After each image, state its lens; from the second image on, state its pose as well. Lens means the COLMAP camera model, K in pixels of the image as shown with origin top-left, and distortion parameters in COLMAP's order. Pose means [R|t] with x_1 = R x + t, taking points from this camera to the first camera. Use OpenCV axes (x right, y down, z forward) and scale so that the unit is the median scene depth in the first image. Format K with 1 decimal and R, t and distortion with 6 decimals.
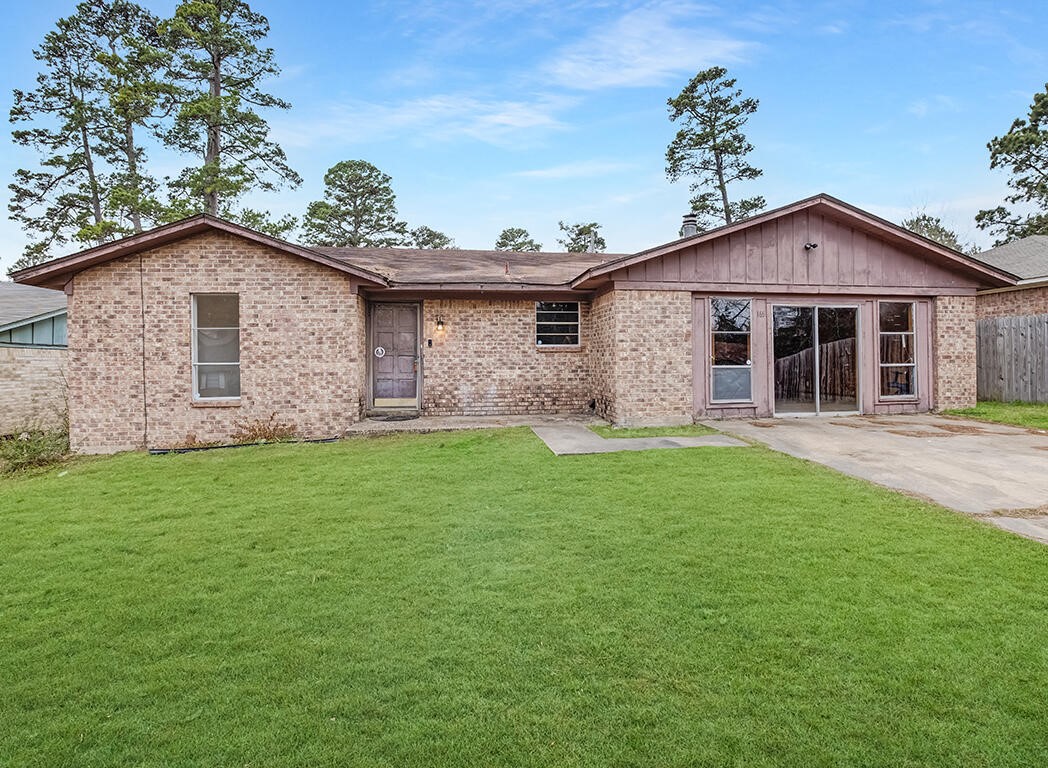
lens RADIAL K [[510.5, 0, 525.7], [0, 510.5, 367.1], [0, 0, 1]] dist [-0.041568, 0.015818]
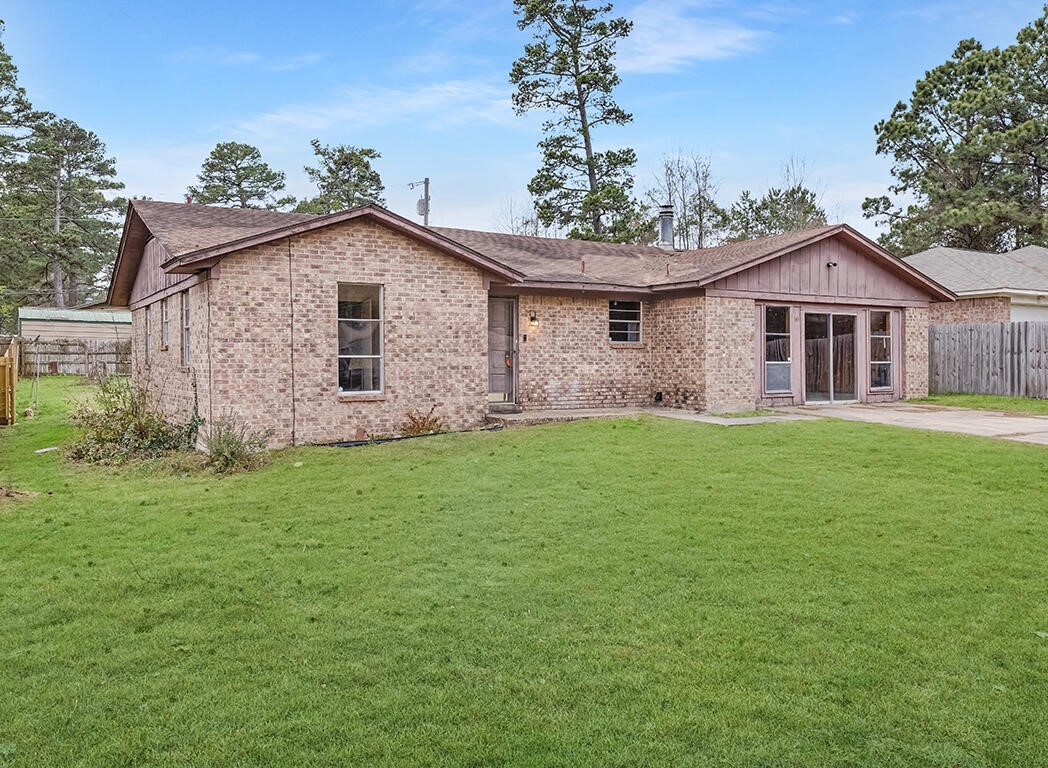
lens RADIAL K [[840.4, 0, 524.0], [0, 840.4, 384.0], [0, 0, 1]] dist [0.016690, 0.003637]
pose [[0.917670, -0.004308, 0.397319, -0.849585], [-0.000965, 0.999914, 0.013071, 0.021691], [-0.397341, -0.012378, 0.917587, -0.529944]]
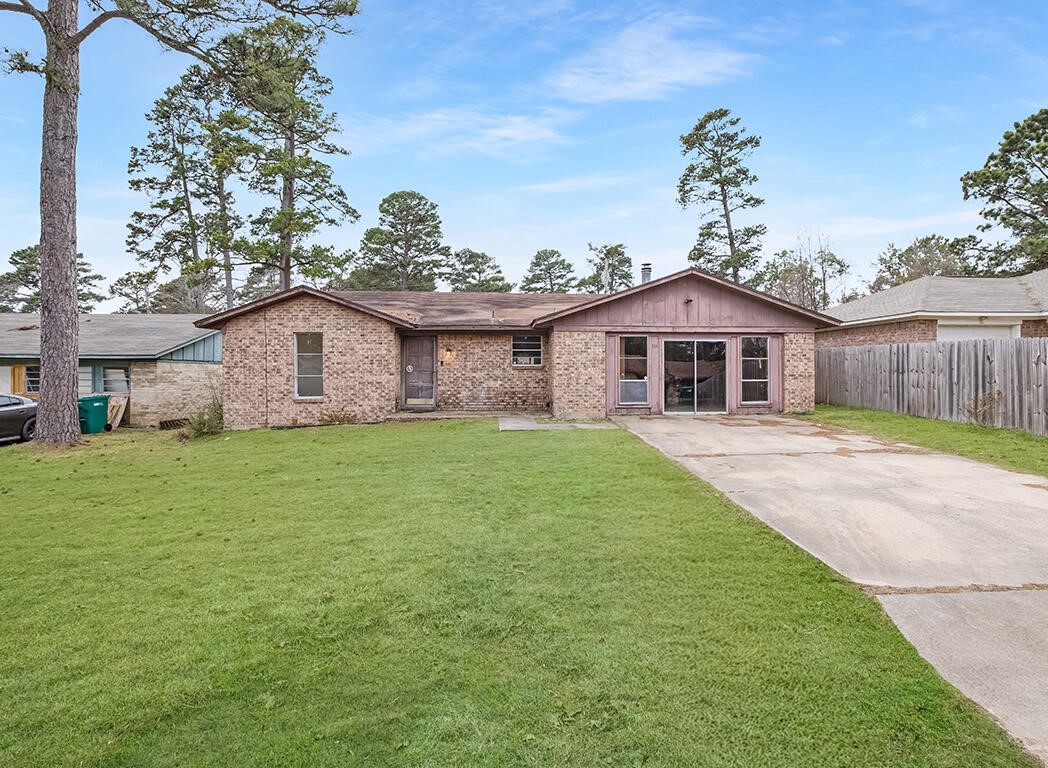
lens RADIAL K [[489.4, 0, 529.2], [0, 489.4, 375.4], [0, 0, 1]] dist [-0.021161, 0.014395]
pose [[0.996770, 0.008681, -0.079833, 0.191993], [-0.008545, 0.999961, 0.002048, -0.015417], [0.079847, -0.001359, 0.996806, -0.447034]]
